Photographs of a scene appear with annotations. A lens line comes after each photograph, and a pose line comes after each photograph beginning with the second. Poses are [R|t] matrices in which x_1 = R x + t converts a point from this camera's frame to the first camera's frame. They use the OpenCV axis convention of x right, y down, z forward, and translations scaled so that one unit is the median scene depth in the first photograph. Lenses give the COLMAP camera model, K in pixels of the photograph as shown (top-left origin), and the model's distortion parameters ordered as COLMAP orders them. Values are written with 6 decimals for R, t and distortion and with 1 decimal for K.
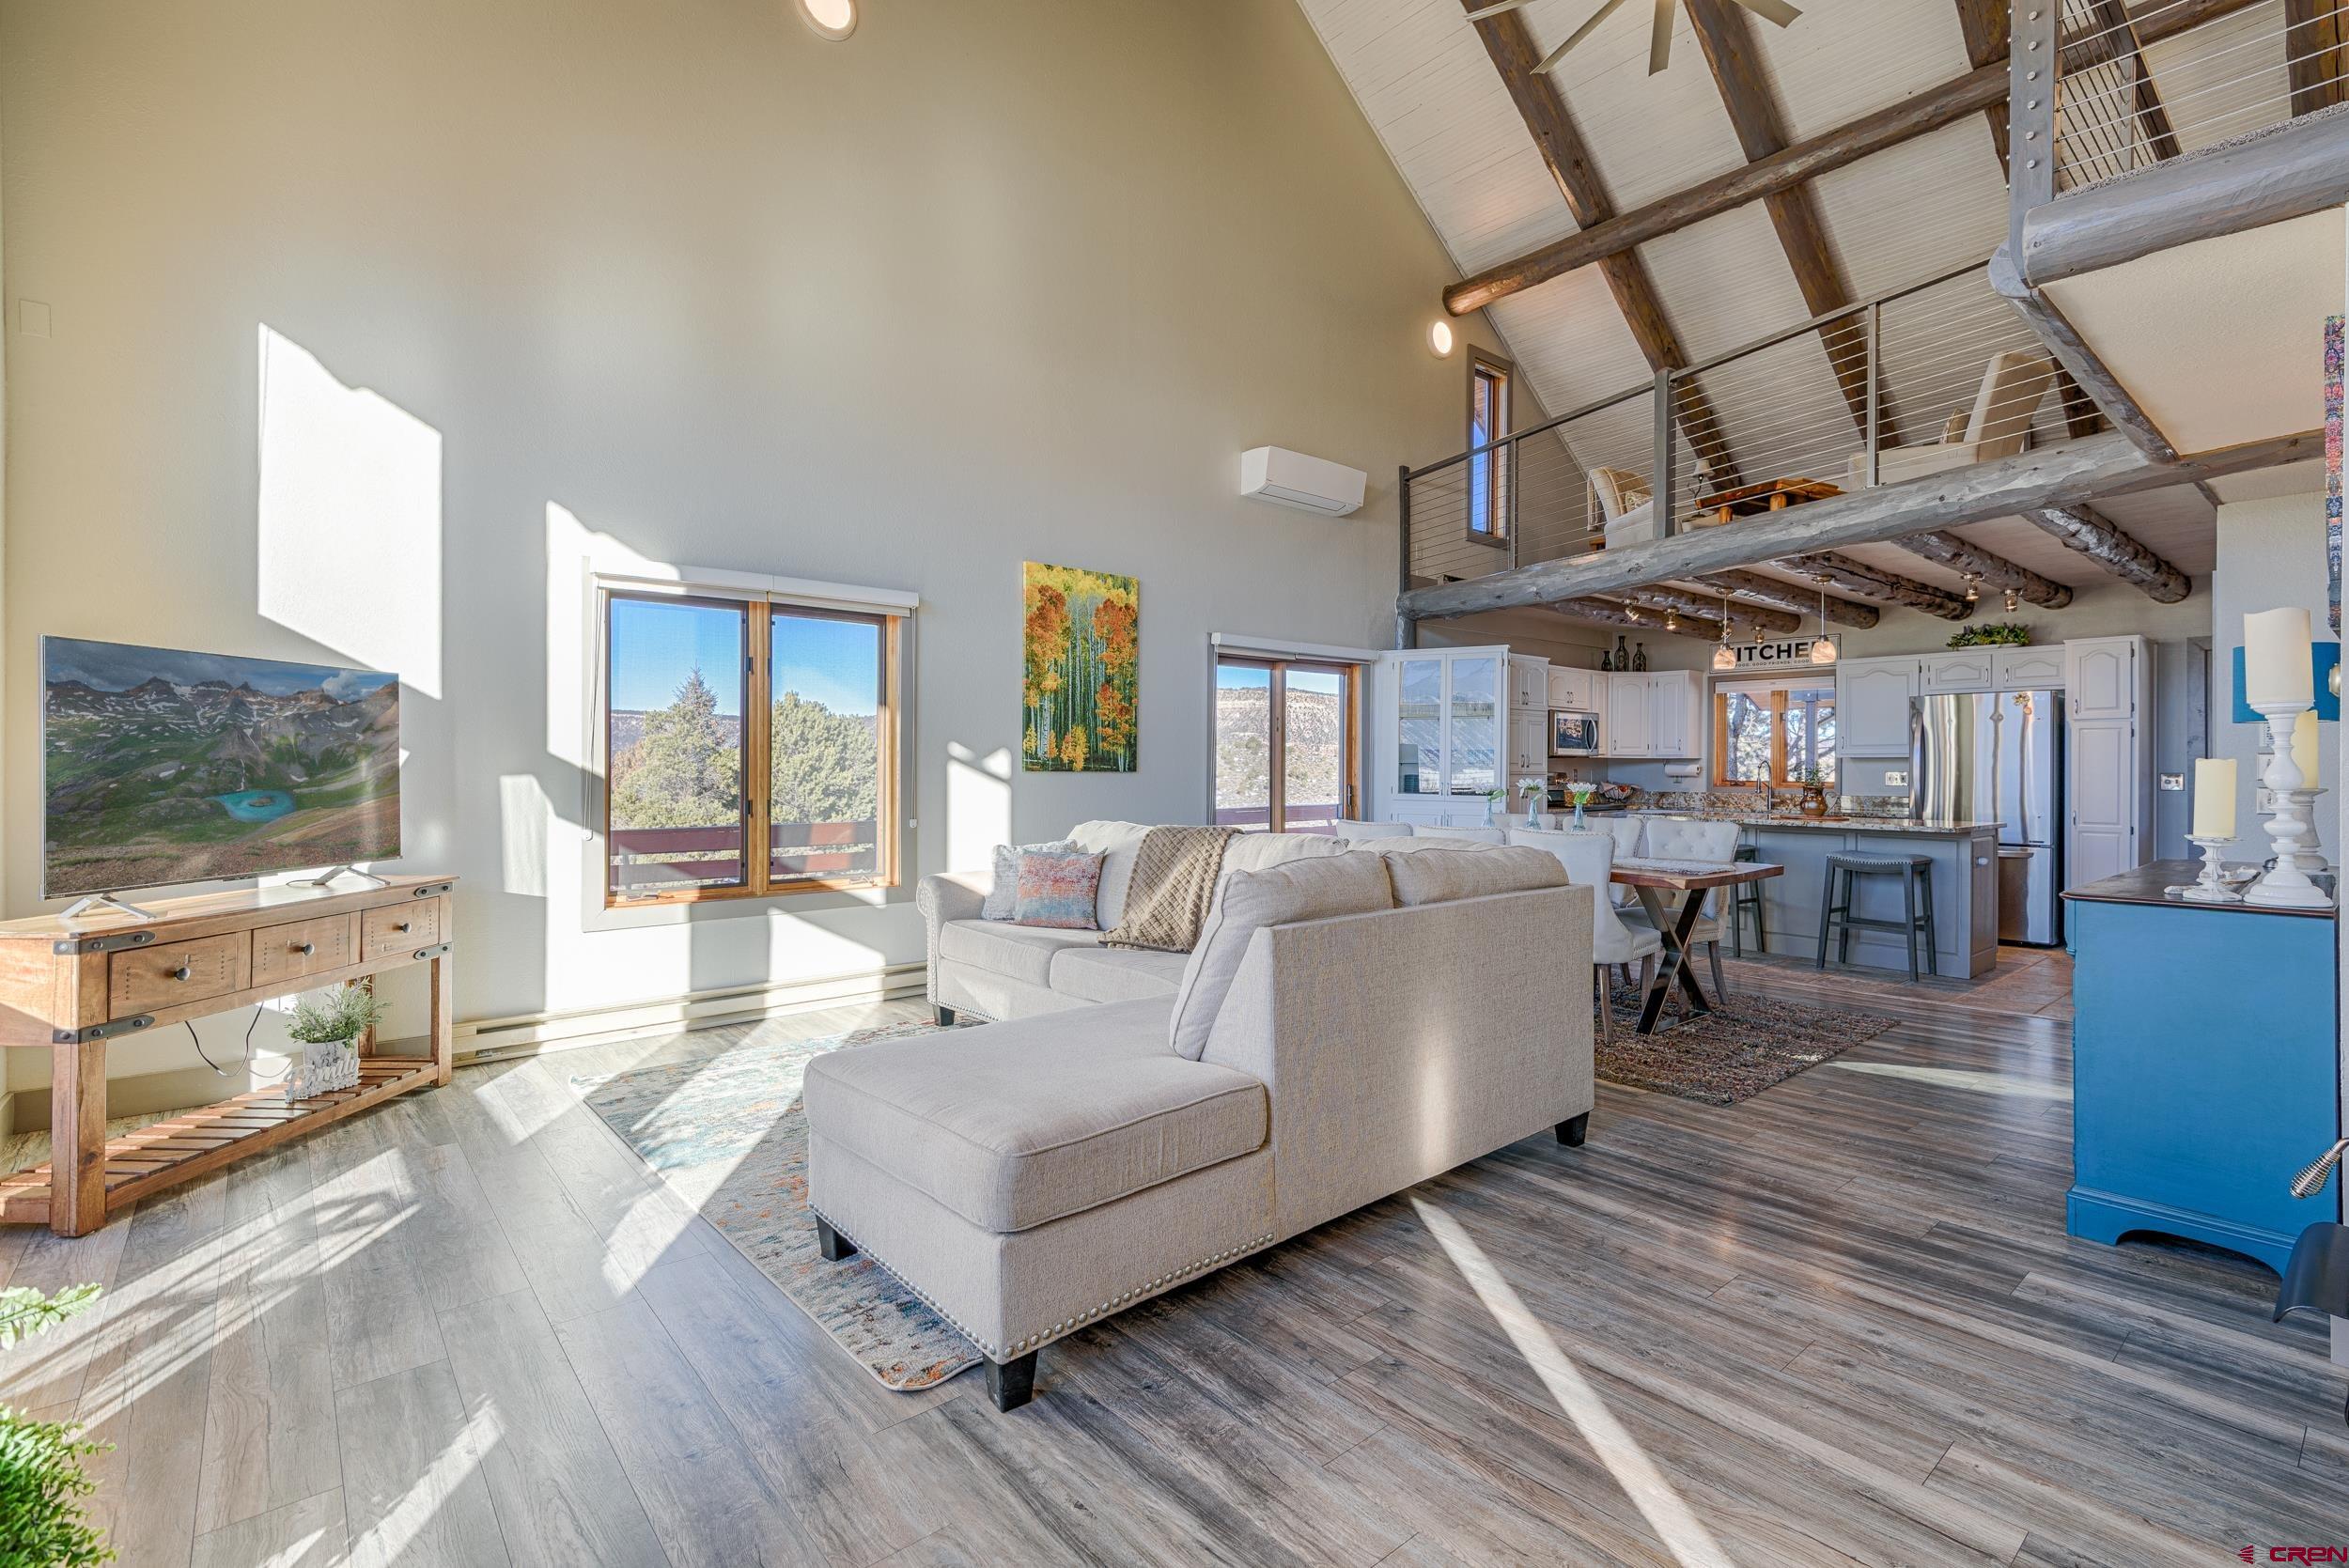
lens RADIAL K [[1083.2, 0, 1207.1], [0, 1083.2, 776.2], [0, 0, 1]] dist [0.010350, -0.002208]
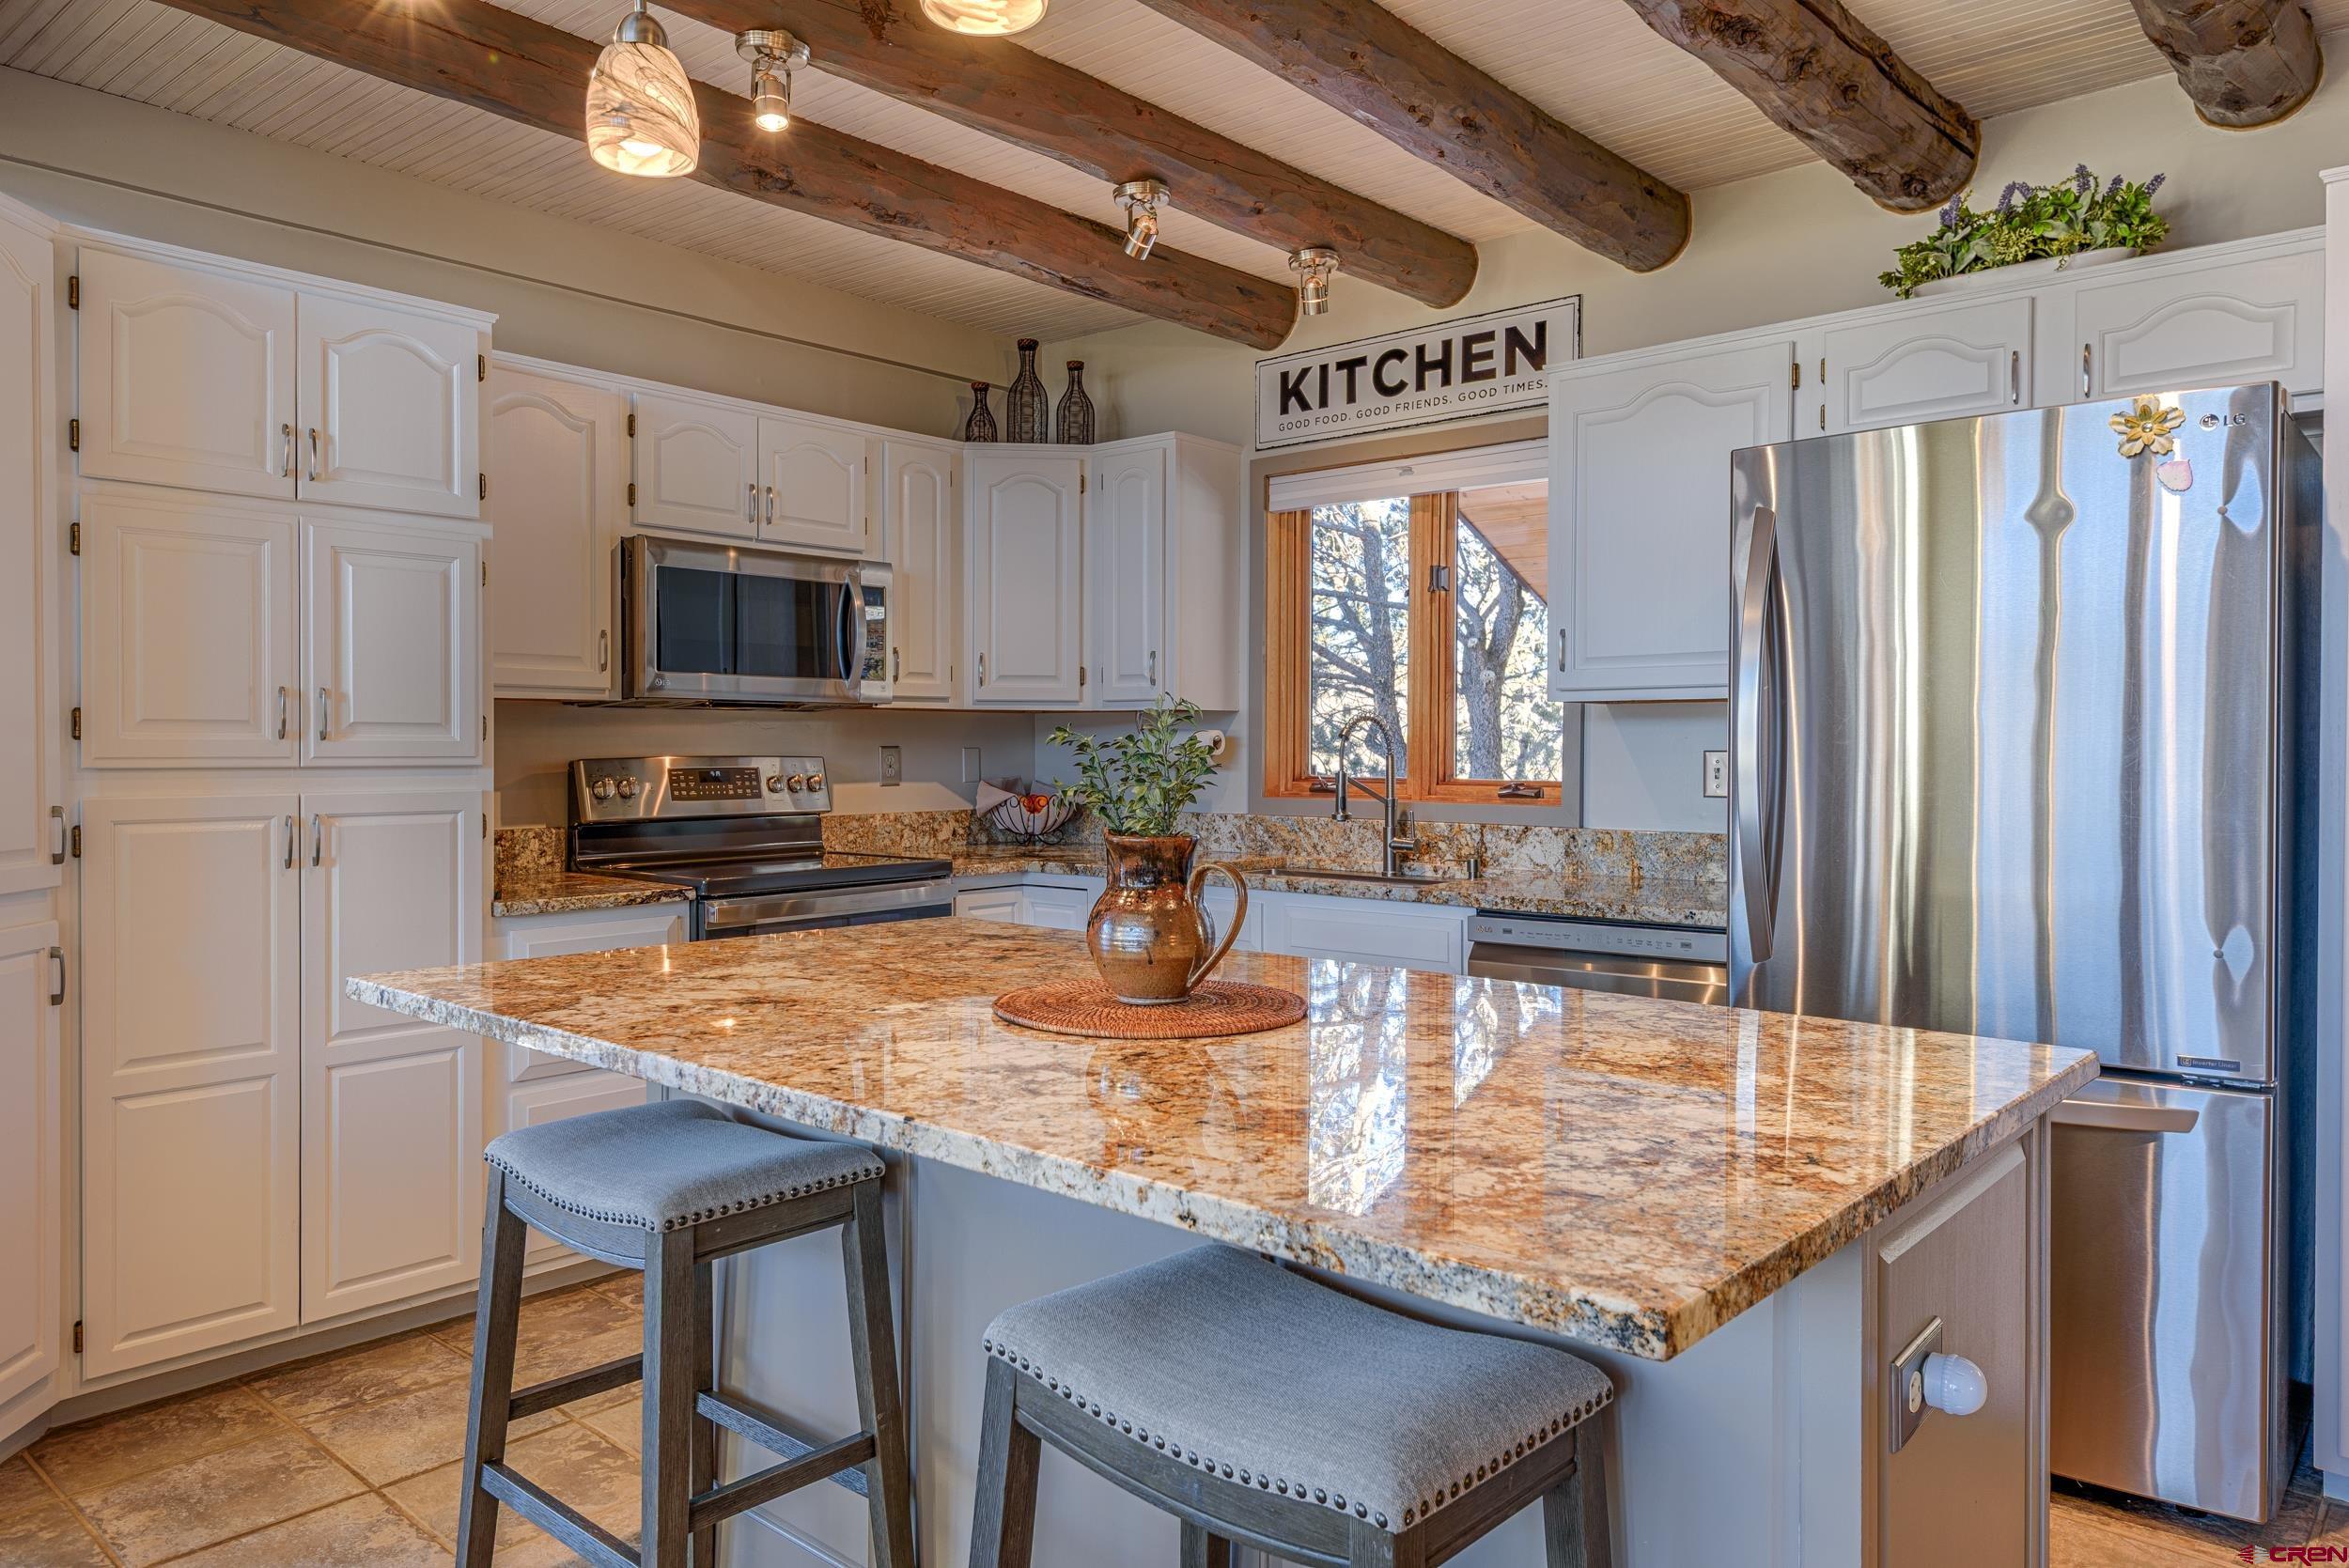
lens RADIAL K [[1560.5, 0, 1259.2], [0, 1560.5, 780.1], [0, 0, 1]] dist [0.045005, 0.000285]
pose [[0.986638, -0.004908, 0.162855, 0.407764], [0.001361, 0.999760, 0.021881, -0.005775], [-0.162923, -0.021367, 0.986407, 0.561097]]
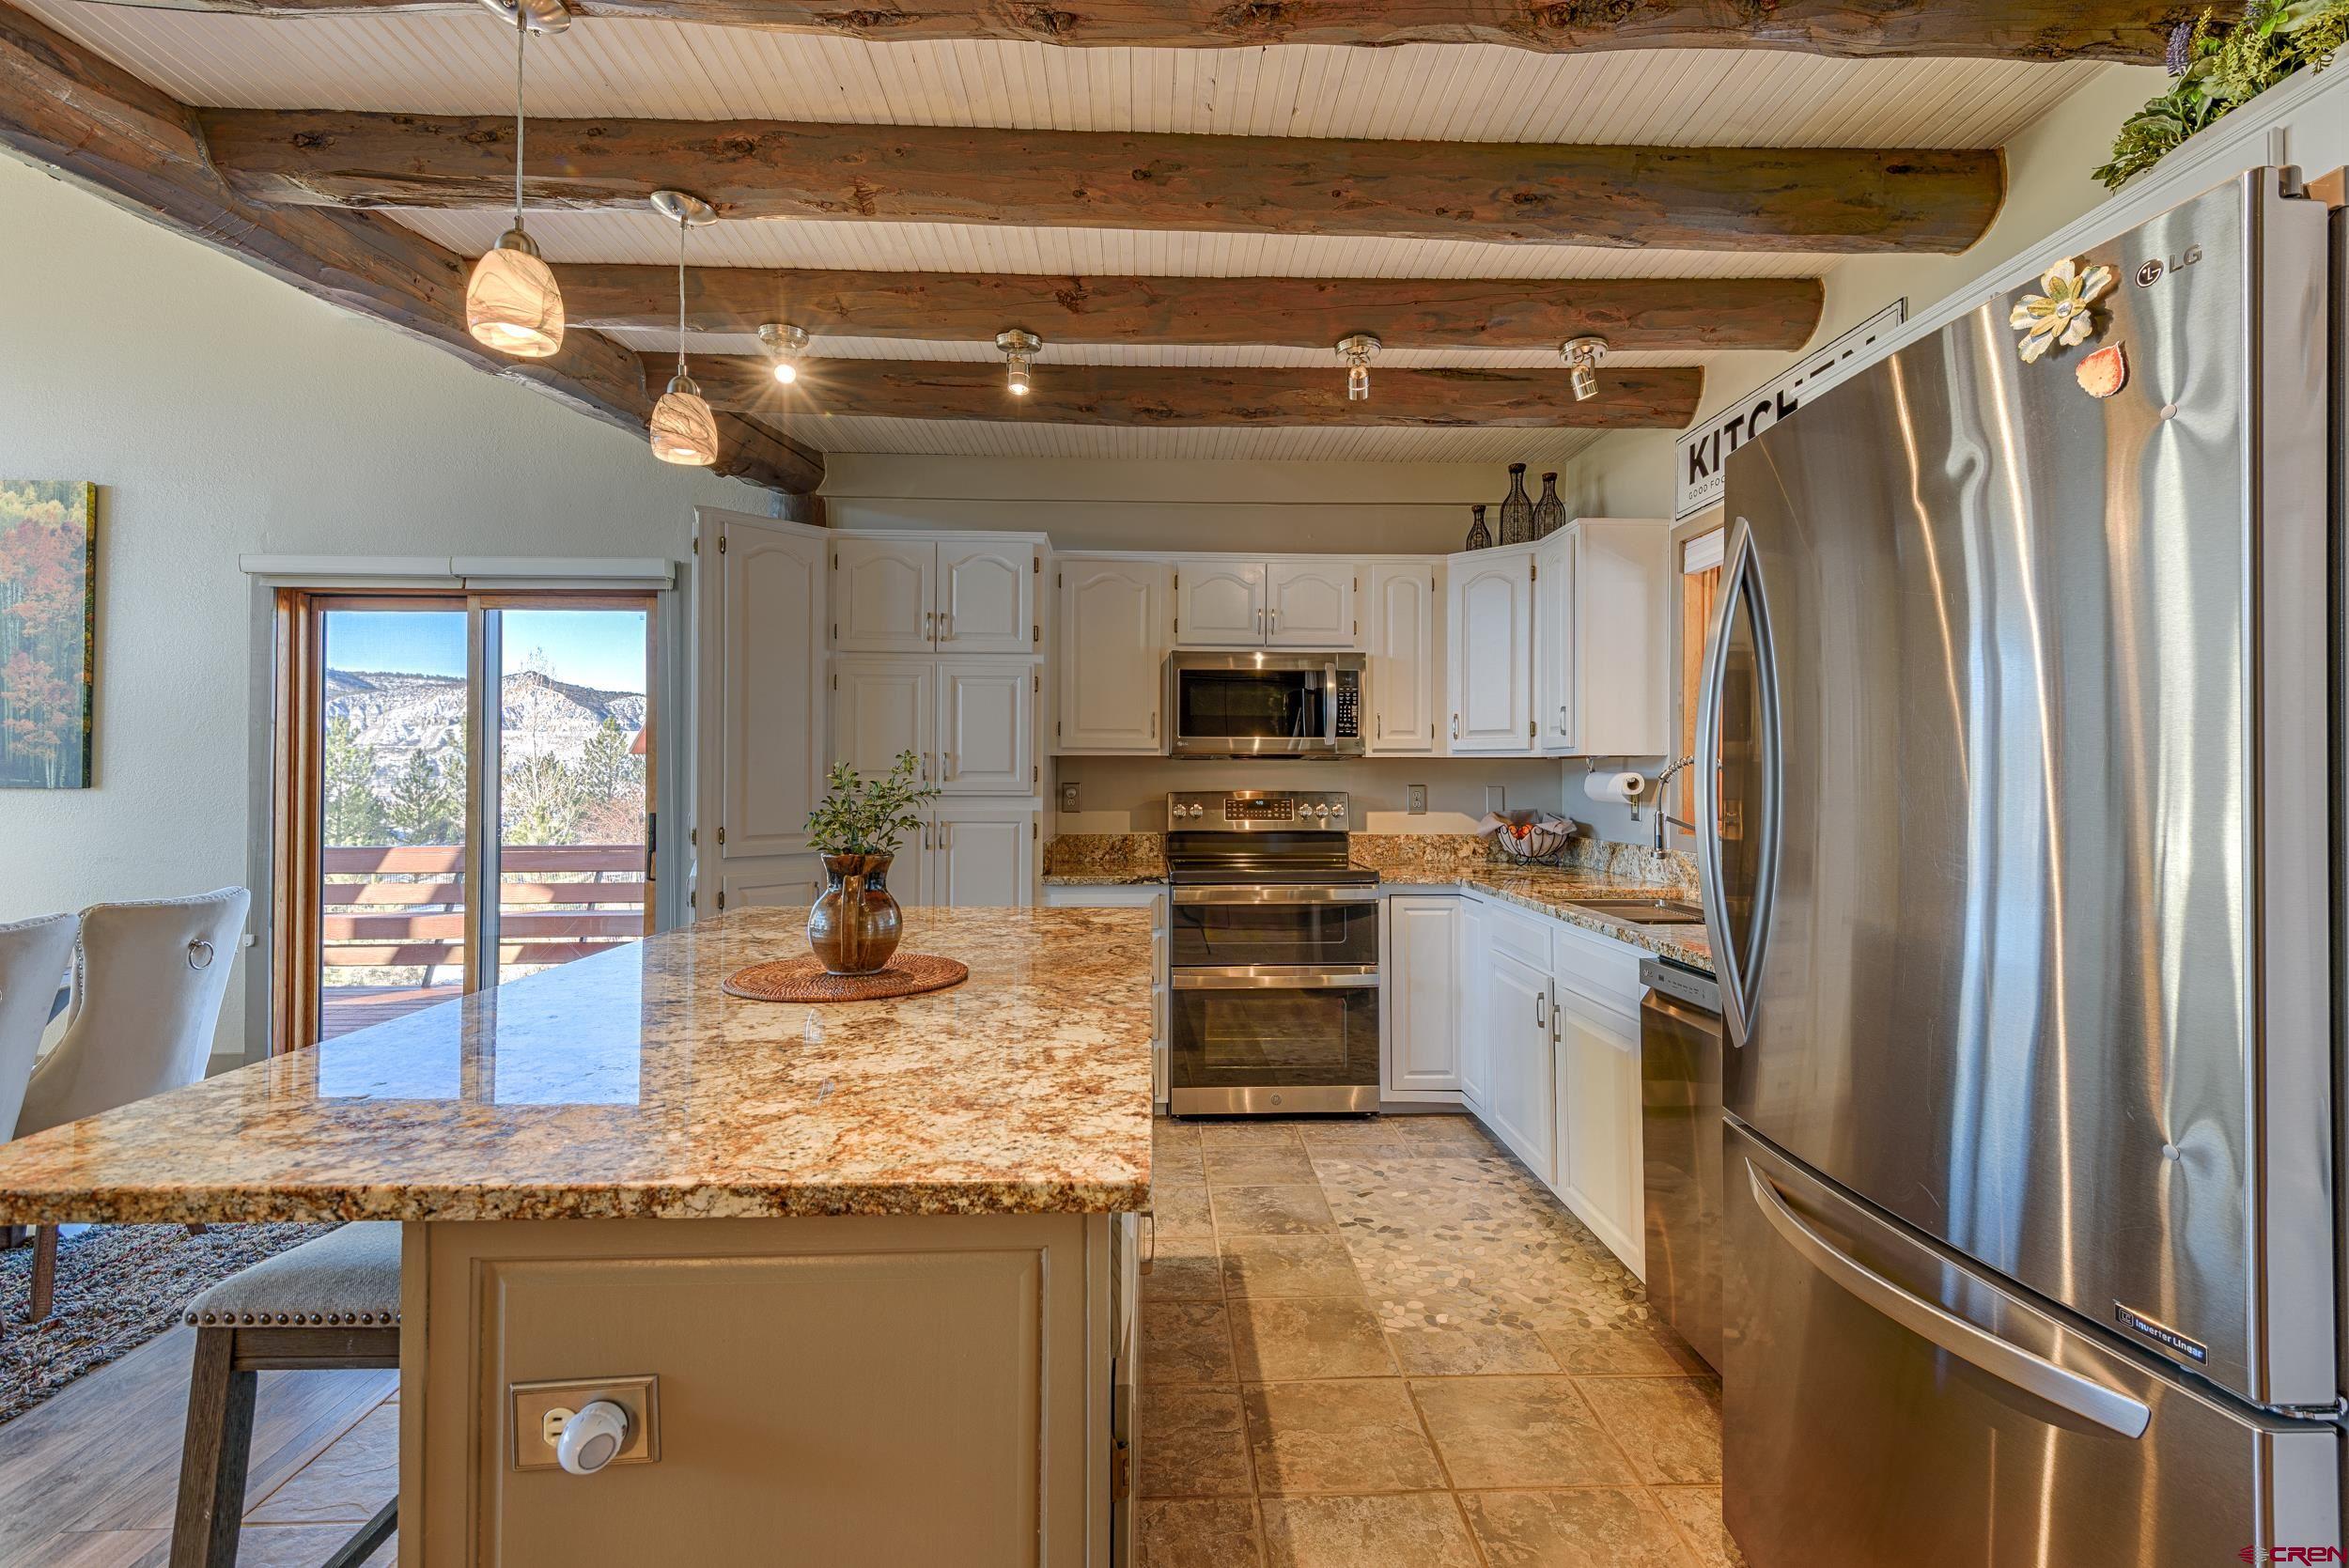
lens RADIAL K [[1083.2, 0, 1161.4], [0, 1083.2, 776.6], [0, 0, 1]] dist [0.010350, -0.002208]
pose [[0.778662, 0.000525, -0.627444, 0.587269], [-0.003087, 0.999991, -0.002994, -0.007735], [0.627436, 0.004269, 0.778656, 0.643053]]
